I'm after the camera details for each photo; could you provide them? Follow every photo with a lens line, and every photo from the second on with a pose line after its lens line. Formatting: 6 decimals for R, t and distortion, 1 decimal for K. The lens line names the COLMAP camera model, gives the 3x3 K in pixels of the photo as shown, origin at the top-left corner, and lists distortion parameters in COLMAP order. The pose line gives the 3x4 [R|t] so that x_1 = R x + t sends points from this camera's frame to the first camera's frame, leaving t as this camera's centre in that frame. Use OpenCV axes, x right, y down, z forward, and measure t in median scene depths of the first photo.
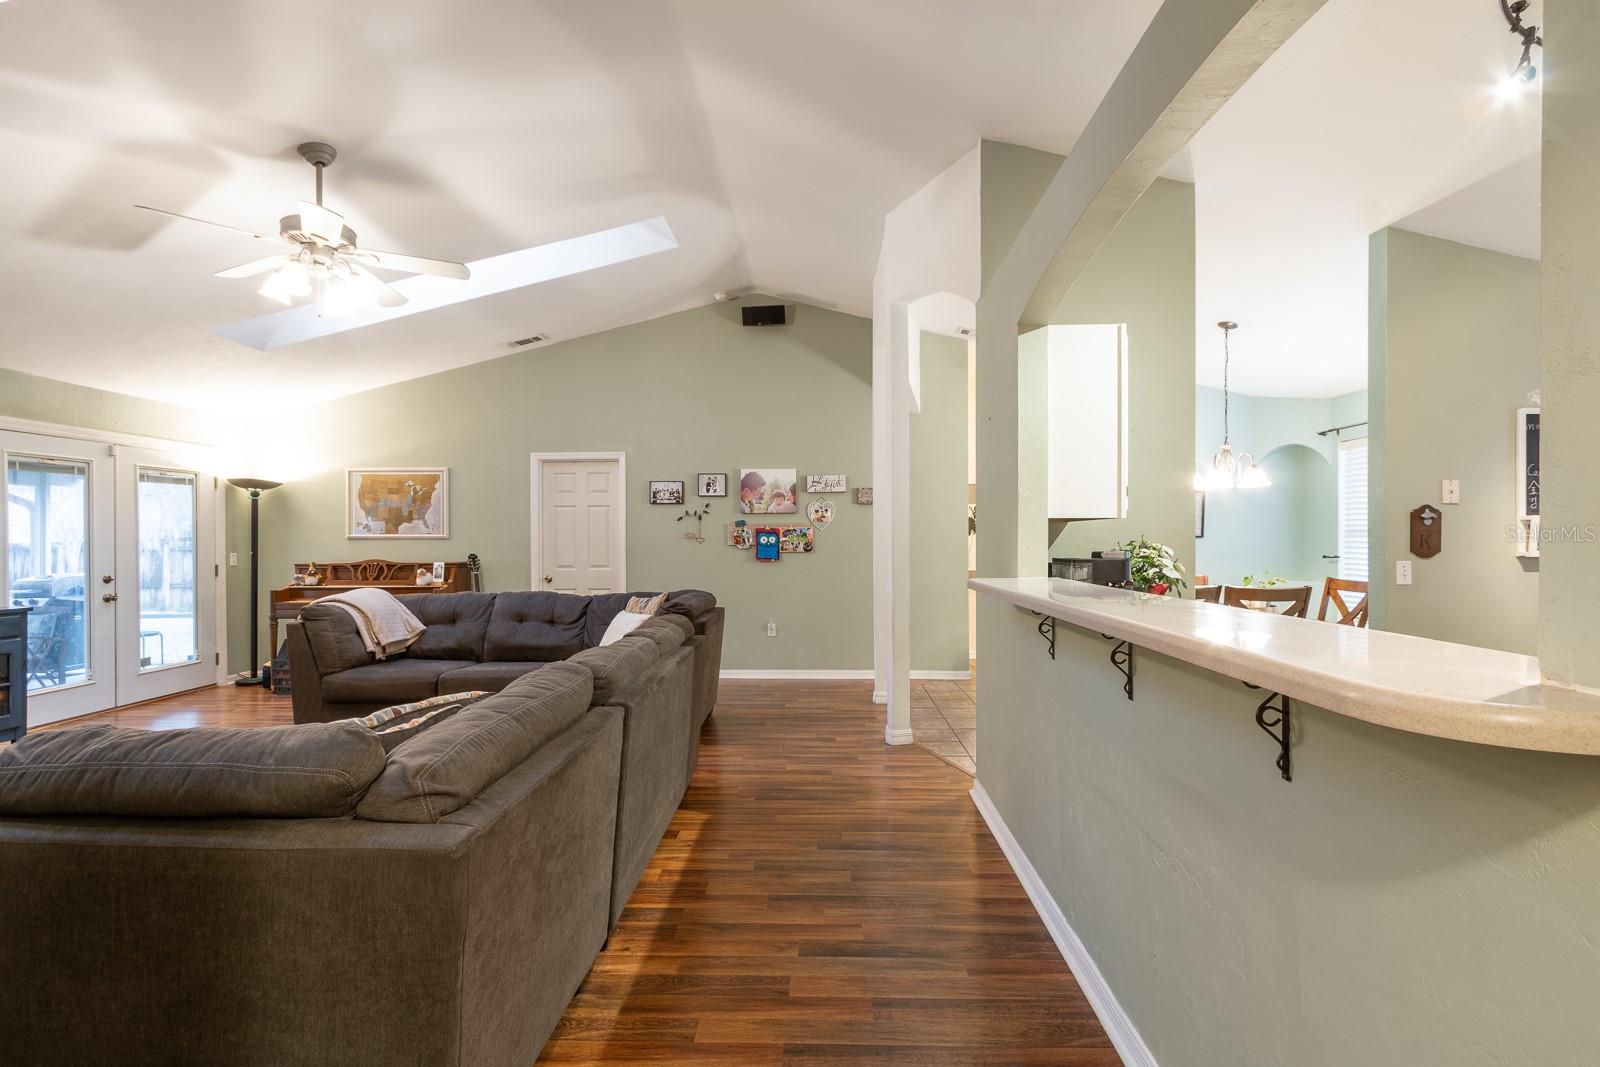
lens RADIAL K [[735.5, 0, 814.6], [0, 735.5, 540.9], [0, 0, 1]] dist [0.009497, -0.000362]
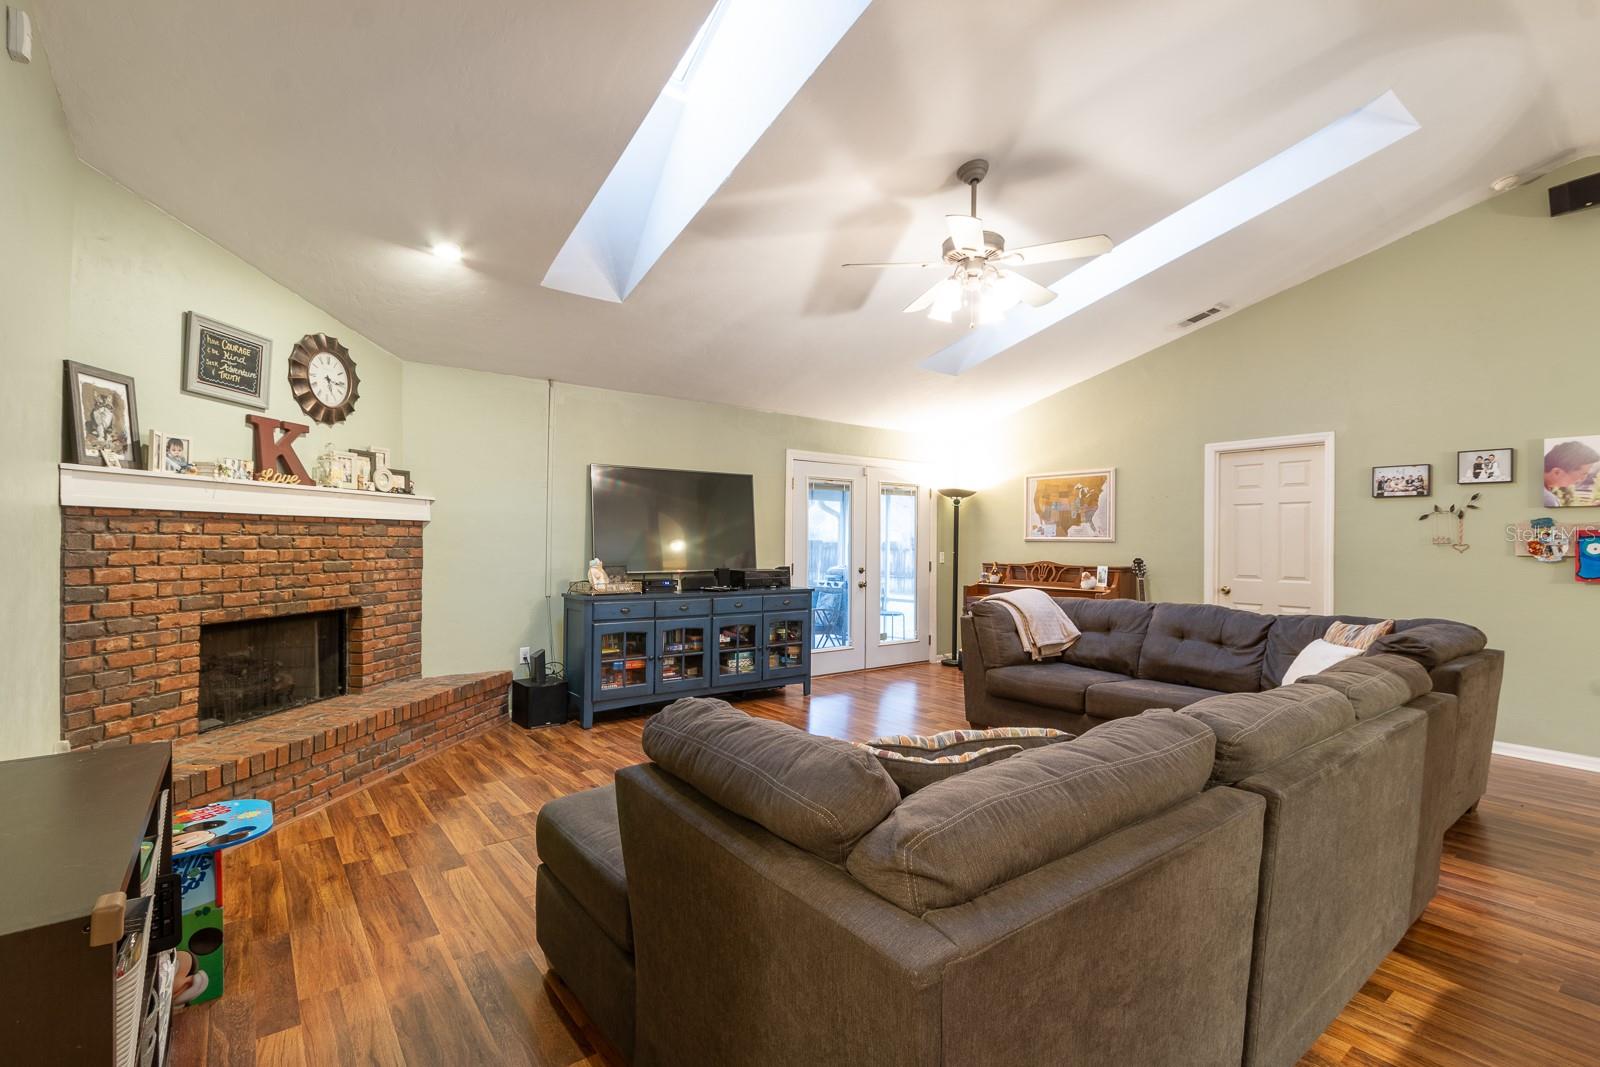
lens RADIAL K [[740.1, 0, 804.7], [0, 740.1, 538.9], [0, 0, 1]] dist [0.001711, -0.000690]
pose [[0.628280, 0.006729, -0.777958, -0.001664], [-0.013453, 0.999907, -0.002215, 0.000907], [0.777871, 0.011857, 0.628313, 0.107963]]
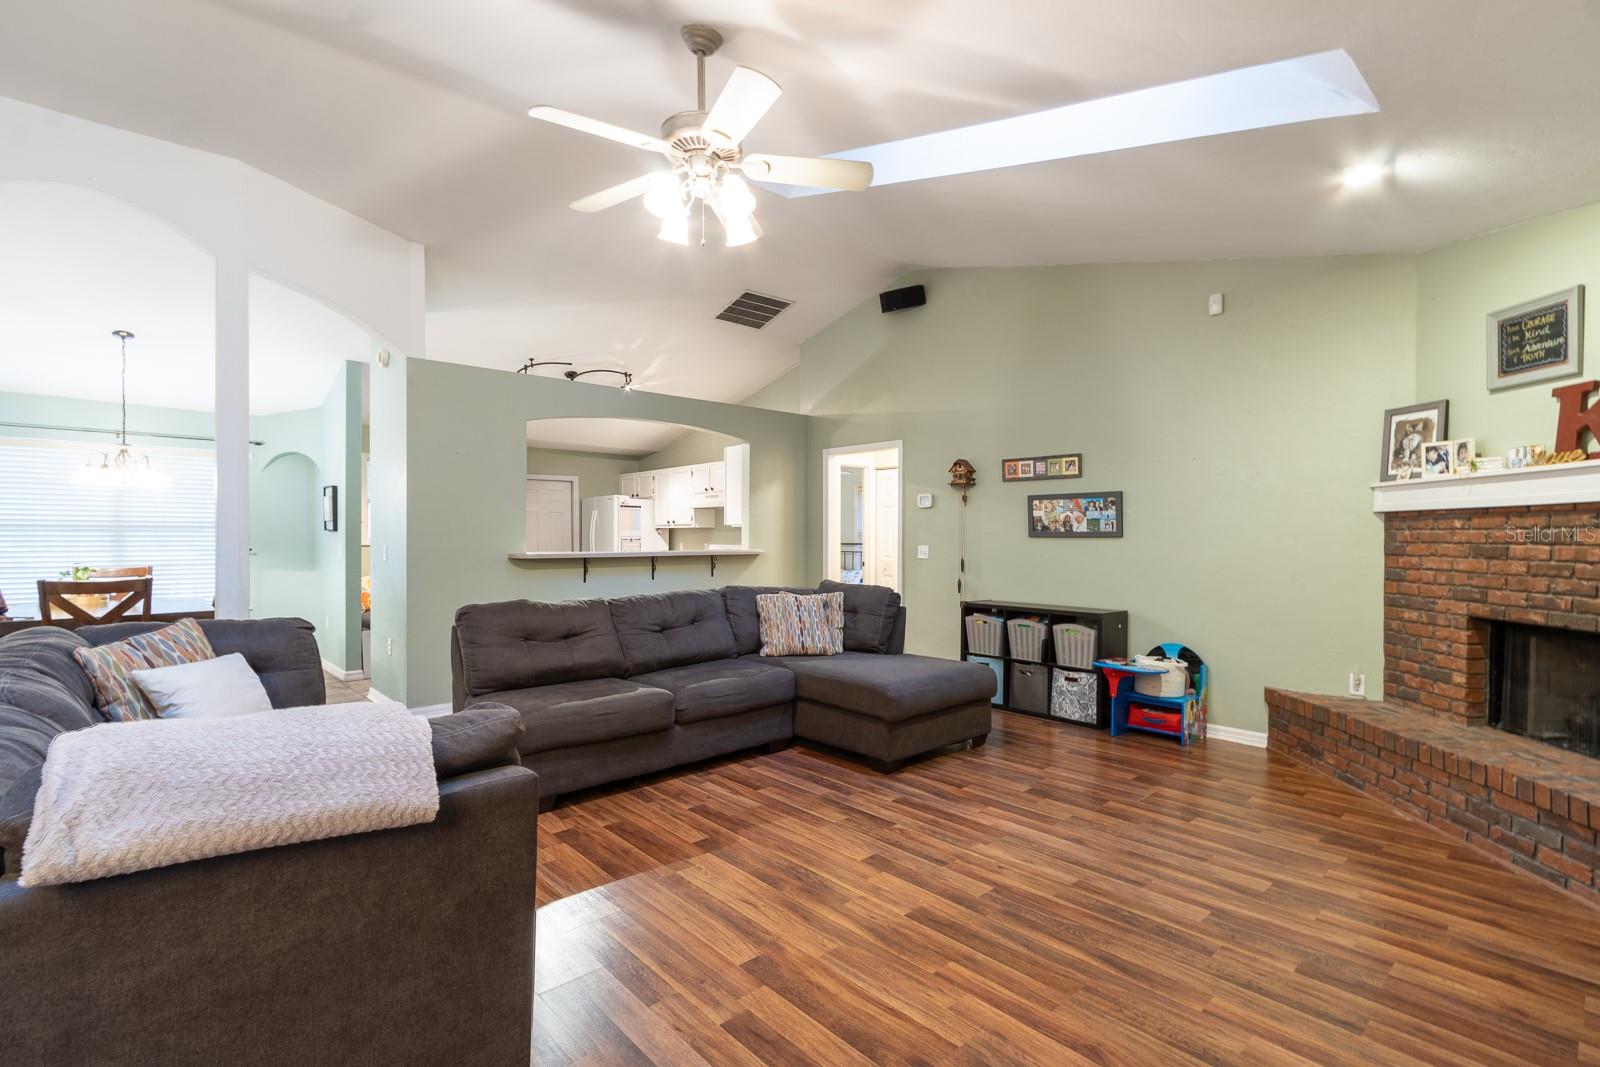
lens RADIAL K [[743.3, 0, 802.0], [0, 743.3, 542.1], [0, 0, 1]] dist [0.000134, -0.000336]
pose [[-0.684923, -0.002429, 0.728612, -0.893755], [0.003402, 0.999973, 0.006532, 0.007557], [-0.728608, 0.006952, -0.684896, 0.993565]]
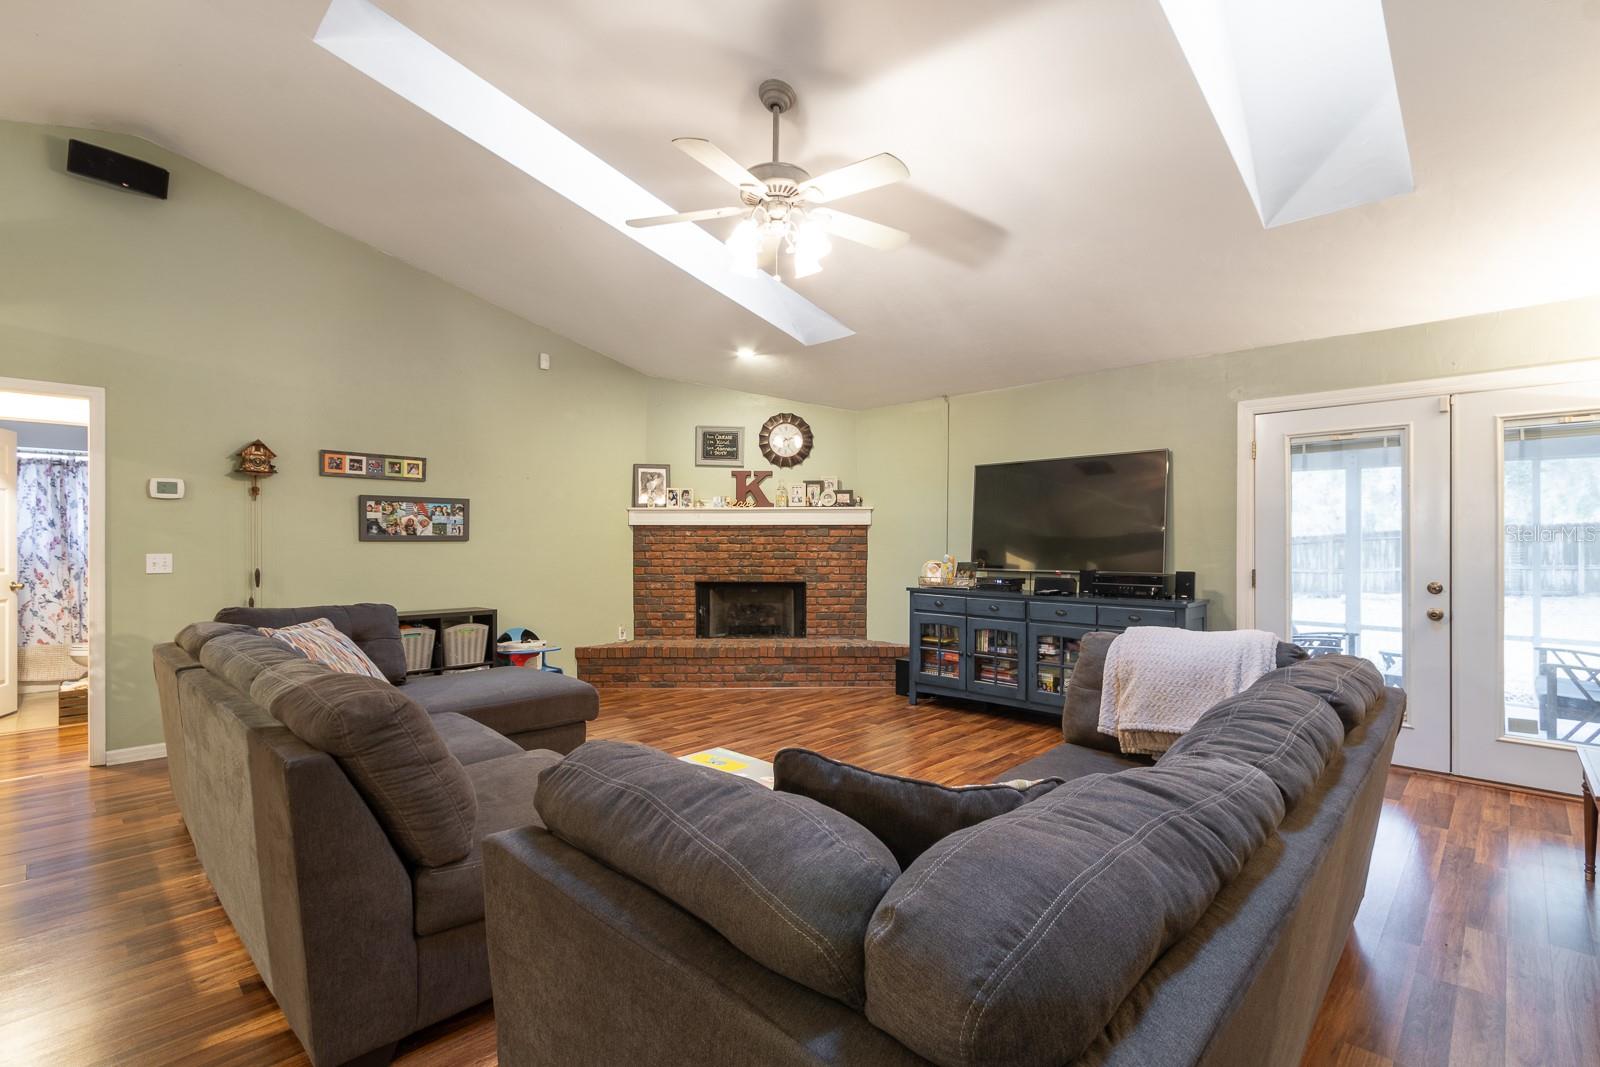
lens RADIAL K [[734.7, 0, 810.4], [0, 734.7, 540.8], [0, 0, 1]] dist [0.001776, -0.000122]
pose [[-0.679971, 0.004625, -0.733224, -0.032857], [-0.000199, 0.999979, 0.006492, 0.001762], [0.733239, 0.004560, -0.679956, 1.100838]]
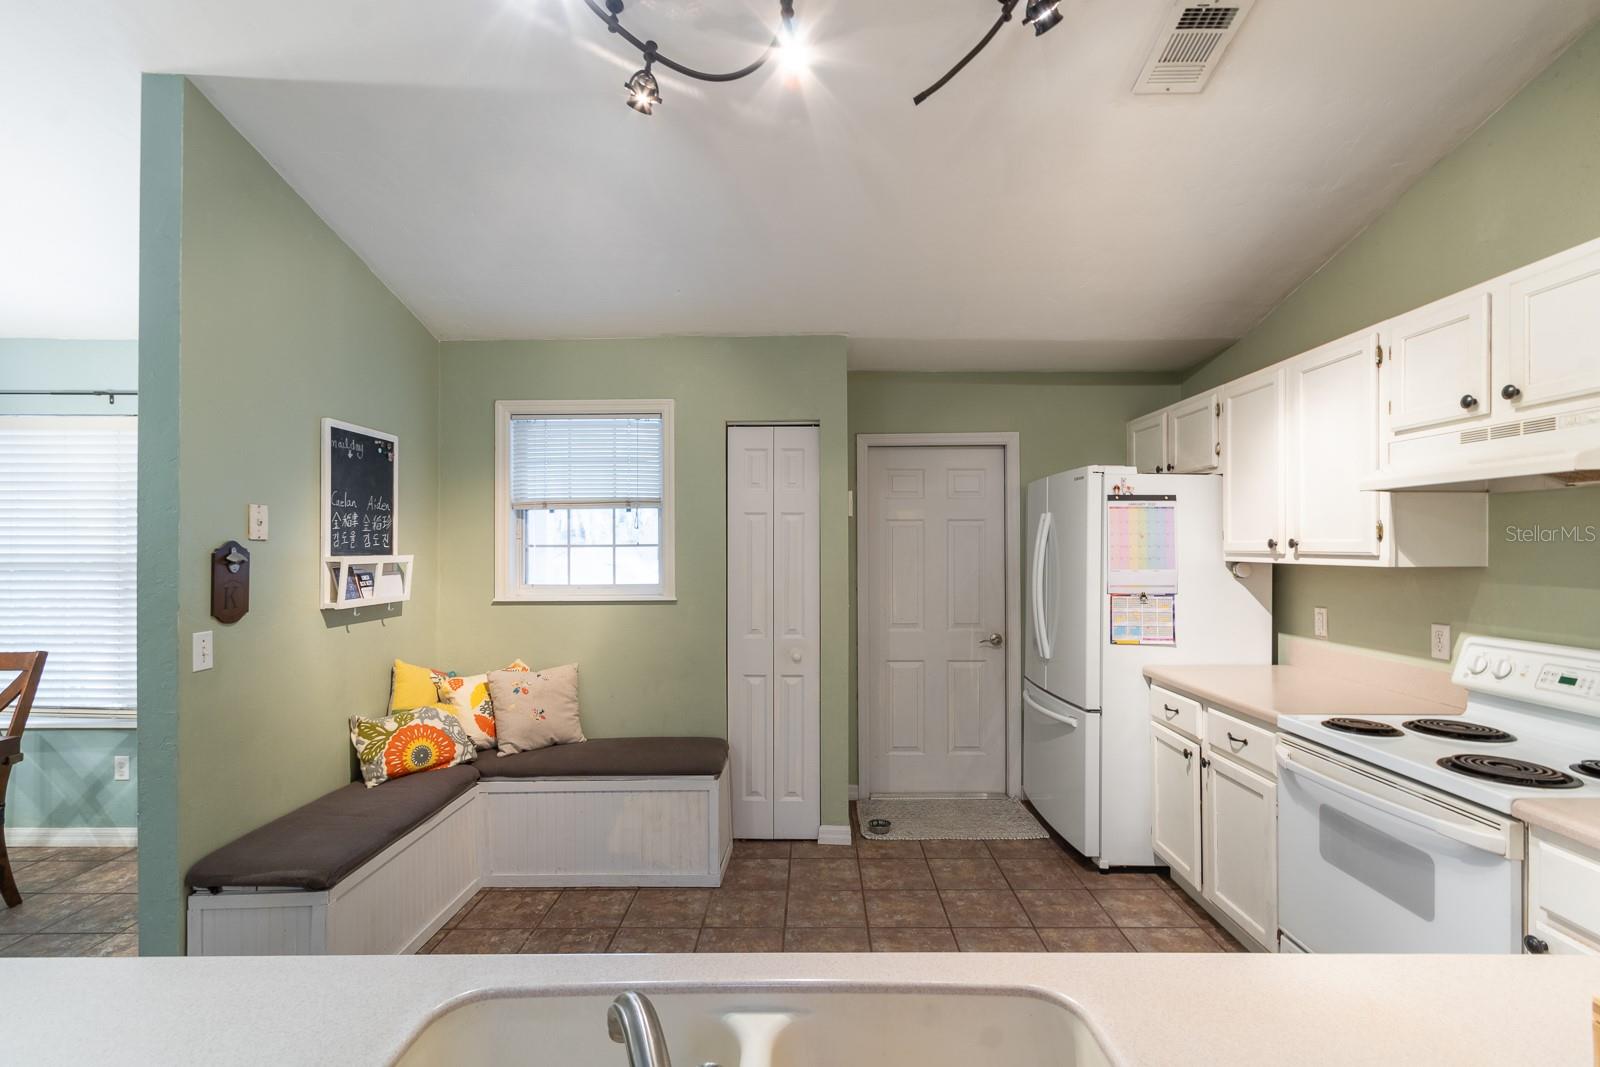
lens RADIAL K [[734.7, 0, 810.4], [0, 734.7, 540.8], [0, 0, 1]] dist [0.001776, -0.000122]
pose [[-0.013551, 0.008404, 0.999873, 0.116980], [0.001330, 0.999964, -0.008386, -0.028721], [-0.999907, 0.001216, -0.013562, 0.334376]]
